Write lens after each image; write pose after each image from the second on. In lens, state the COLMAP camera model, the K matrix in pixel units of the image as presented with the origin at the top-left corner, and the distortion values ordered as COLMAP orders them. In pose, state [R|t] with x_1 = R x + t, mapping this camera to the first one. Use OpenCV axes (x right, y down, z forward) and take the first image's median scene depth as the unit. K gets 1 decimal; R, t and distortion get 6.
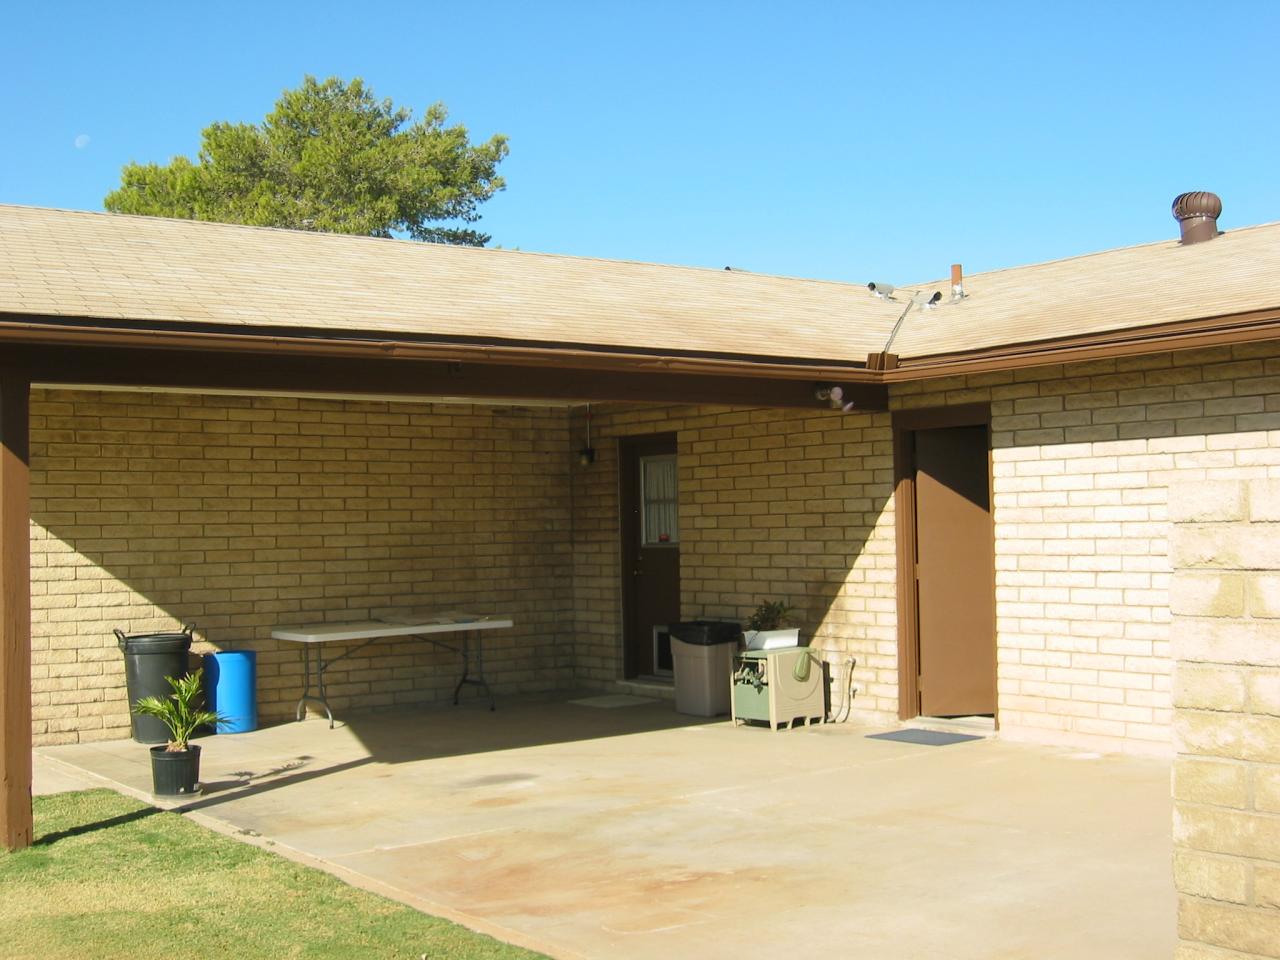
lens RADIAL K [[1879.3, 0, 640.0], [0, 1879.3, 480.0], [0, 0, 1]] dist [-0.158368, 0.040489]
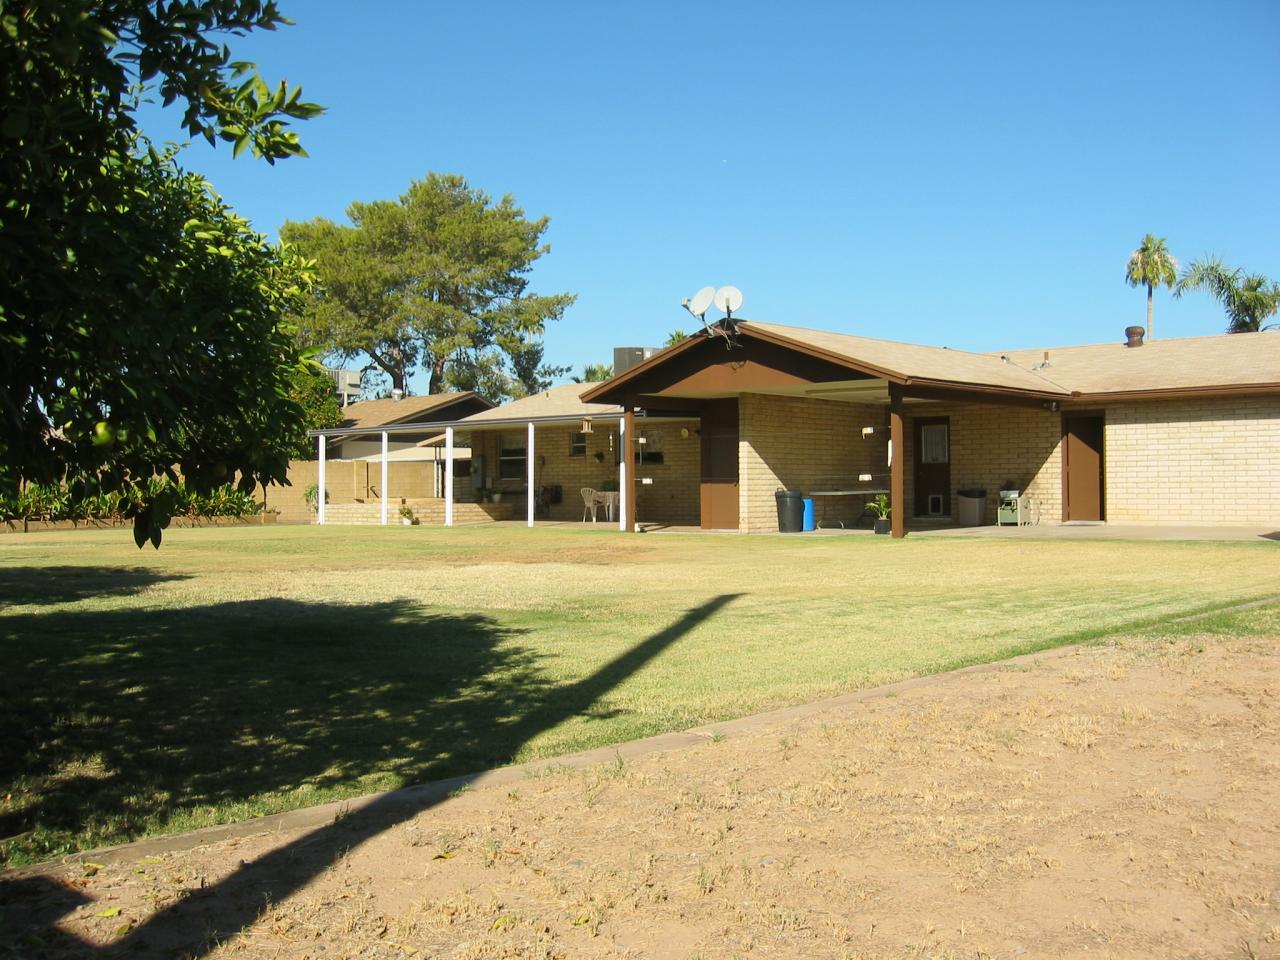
lens RADIAL K [[1879.3, 0, 640.0], [0, 1879.3, 480.0], [0, 0, 1]] dist [-0.158368, 0.040489]
pose [[0.968372, 0.014513, 0.249088, -1.148080], [-0.016623, 0.999842, 0.006368, 0.057974], [-0.248957, -0.010308, 0.968460, -1.511141]]
